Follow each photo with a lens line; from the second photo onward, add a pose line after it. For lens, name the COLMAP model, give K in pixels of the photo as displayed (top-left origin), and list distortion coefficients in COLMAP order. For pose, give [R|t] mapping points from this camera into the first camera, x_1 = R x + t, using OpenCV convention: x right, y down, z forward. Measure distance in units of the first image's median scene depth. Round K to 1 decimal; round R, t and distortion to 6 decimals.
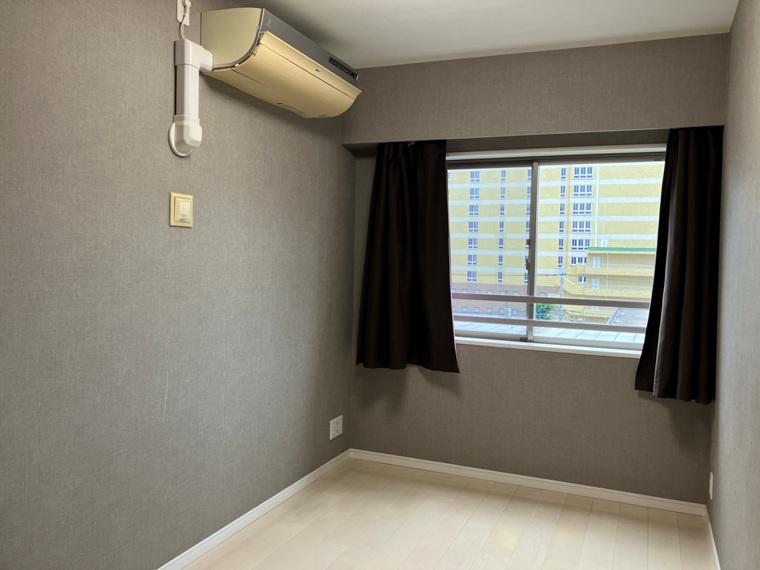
lens RADIAL K [[625.7, 0, 381.6], [0, 625.7, 283.1], [0, 0, 1]] dist [-0.013803, -0.005106]
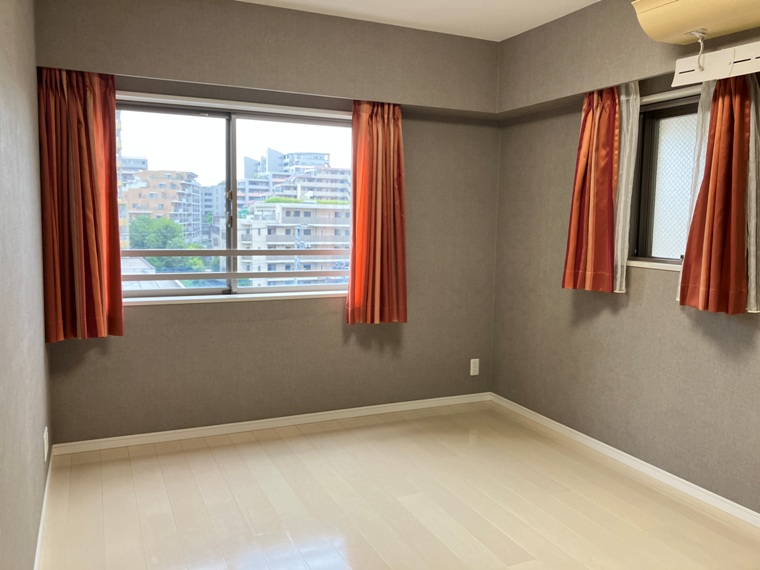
lens RADIAL K [[625.7, 0, 378.7], [0, 625.7, 288.5], [0, 0, 1]] dist [-0.013803, -0.005106]
pose [[0.662864, -0.092952, 0.742948, -0.361367], [0.027944, 0.994644, 0.099511, -0.009487], [-0.748218, -0.045202, 0.661911, 0.147629]]
